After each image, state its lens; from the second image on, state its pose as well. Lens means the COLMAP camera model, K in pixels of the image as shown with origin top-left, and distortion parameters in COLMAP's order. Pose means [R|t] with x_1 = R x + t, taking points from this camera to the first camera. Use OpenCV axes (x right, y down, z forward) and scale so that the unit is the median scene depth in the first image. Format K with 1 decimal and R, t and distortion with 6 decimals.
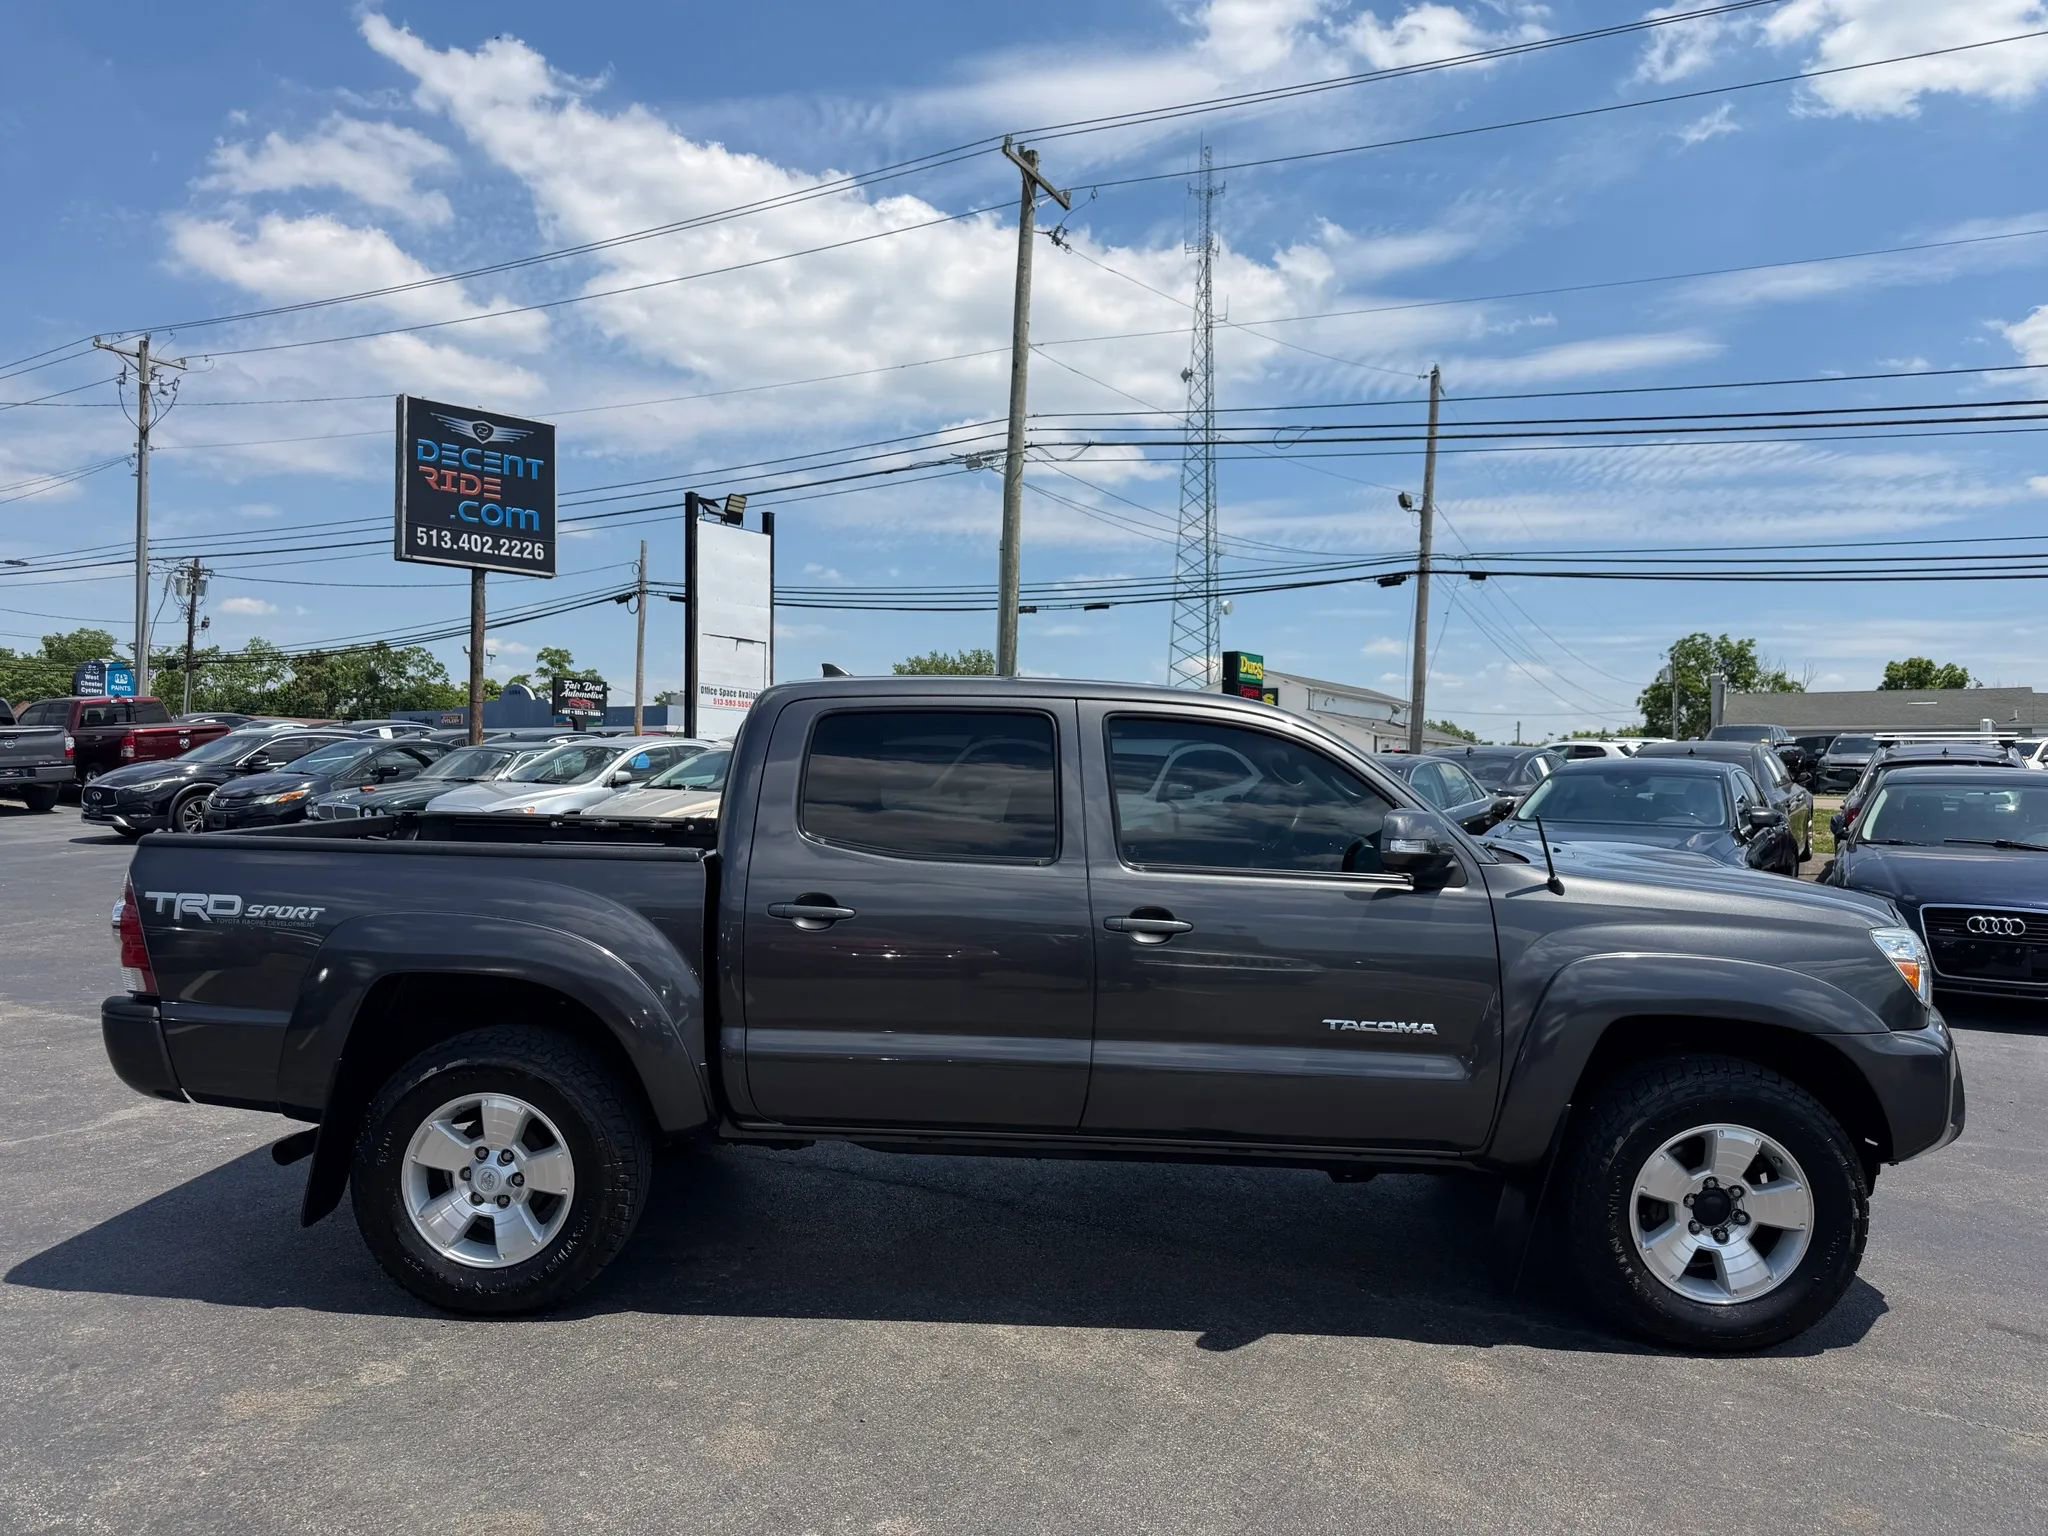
lens RADIAL K [[1516.4, 0, 1071.3], [0, 1516.4, 734.7], [0, 0, 1]] dist [0.115620, -0.195621]
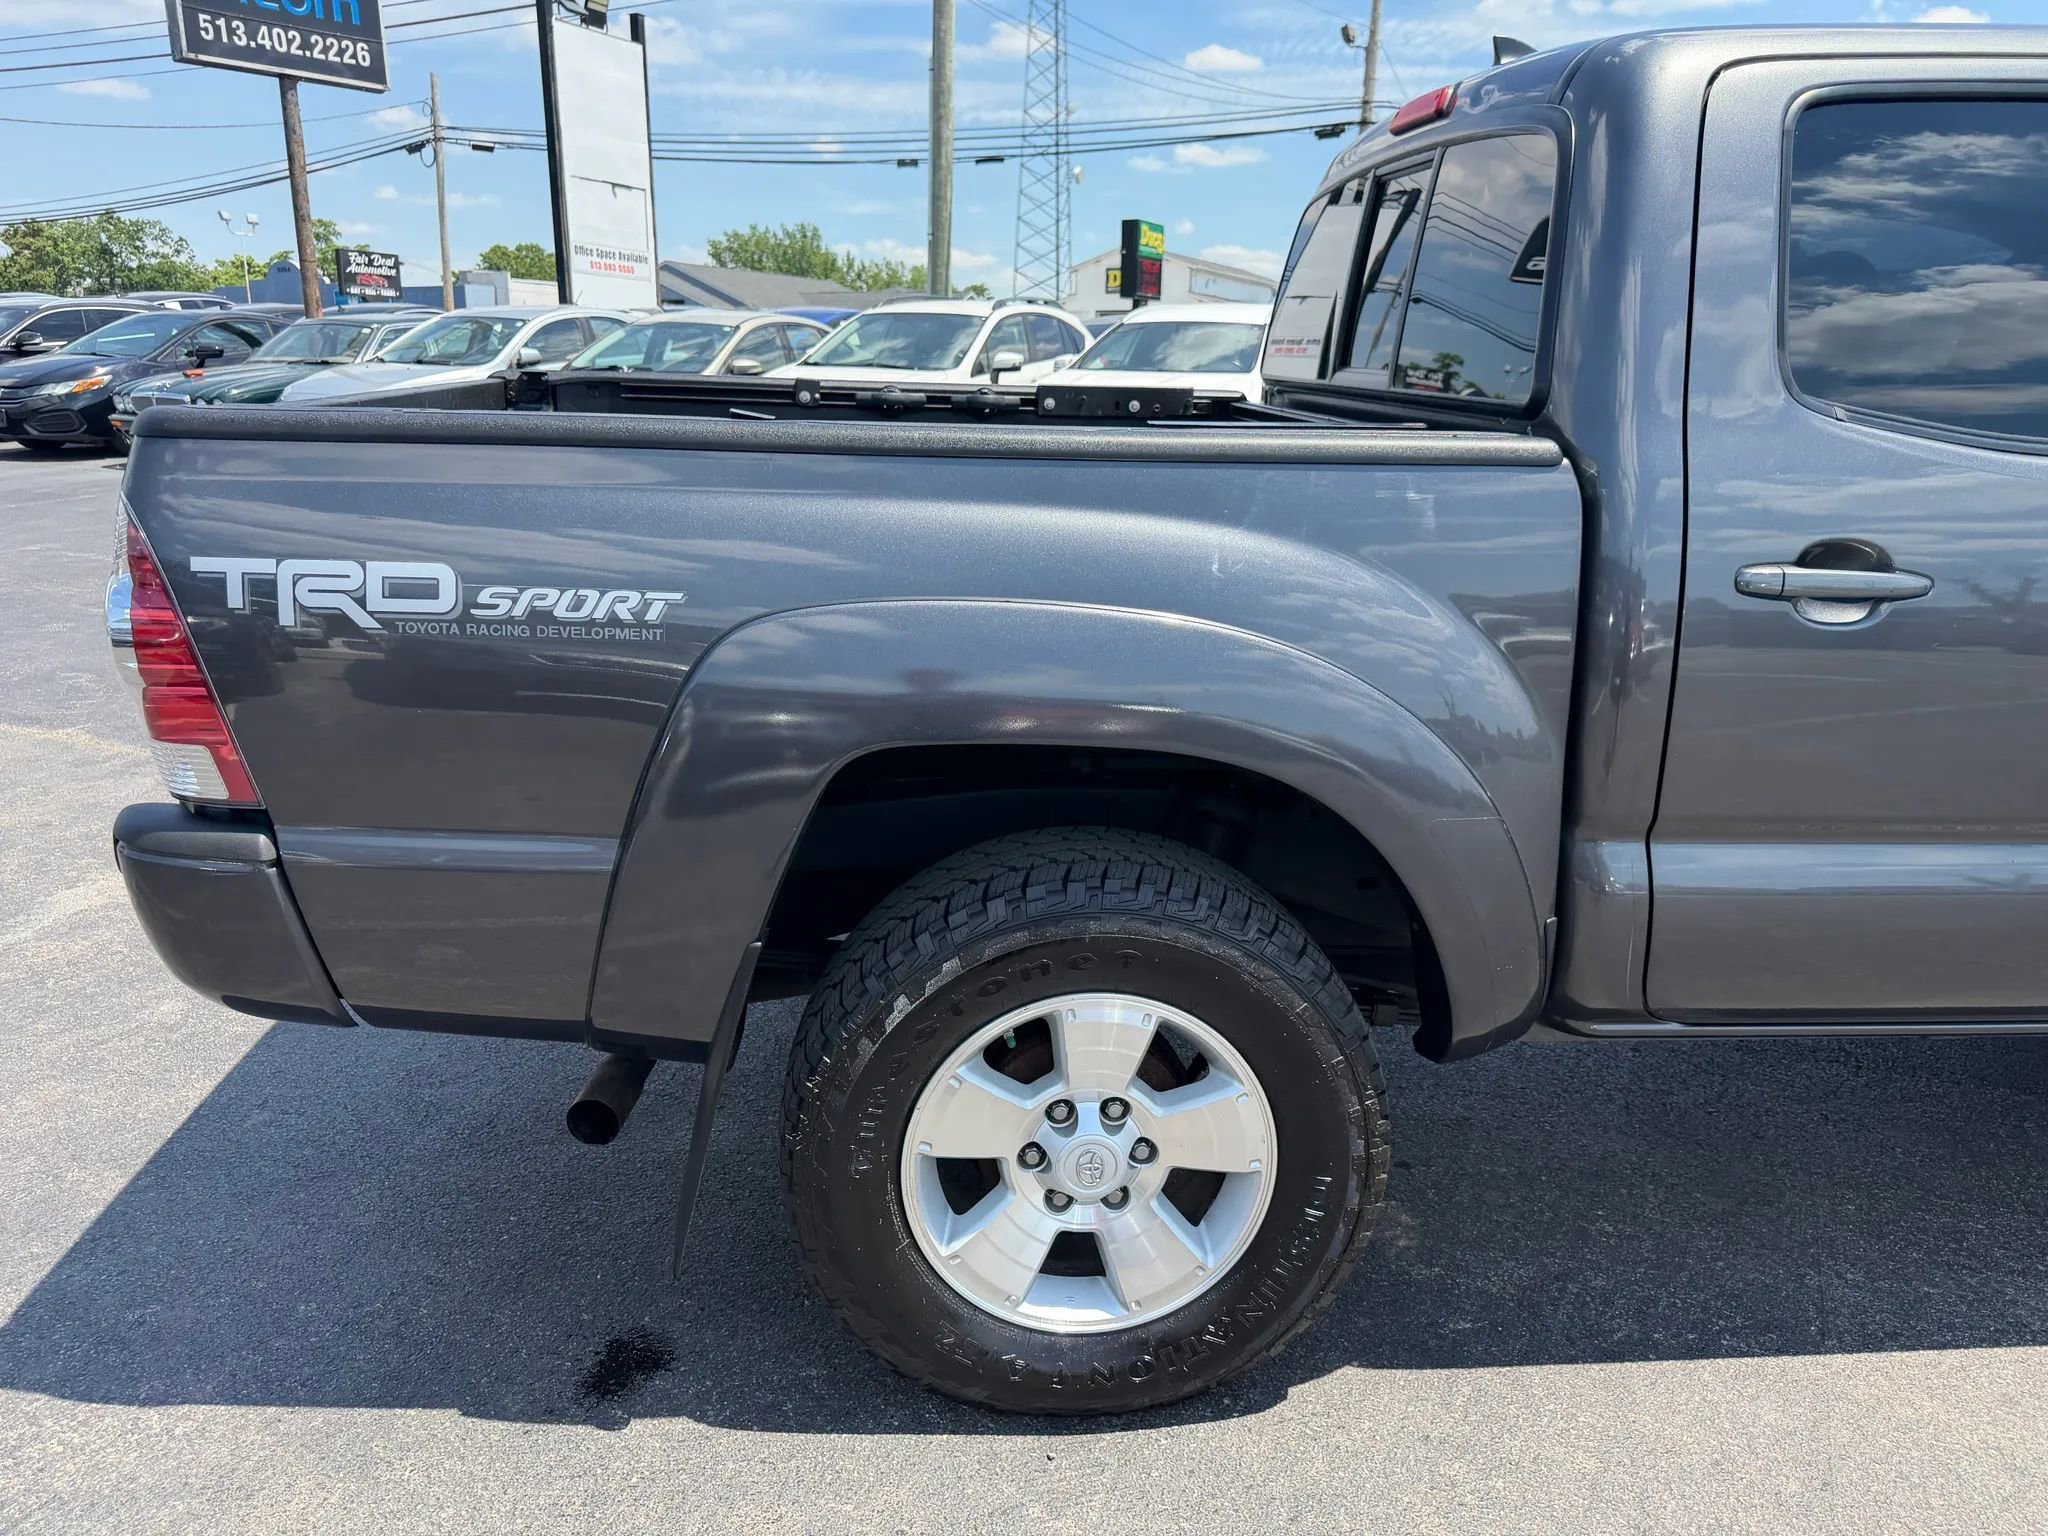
lens RADIAL K [[1525.8, 0, 1065.2], [0, 1525.8, 763.1], [0, 0, 1]] dist [0.011080, -0.017861]
pose [[0.992782, -0.034014, 0.115005, -0.104057], [0.001012, 0.961281, 0.275570, 0.010797], [-0.119926, -0.273464, 0.954377, 0.142502]]
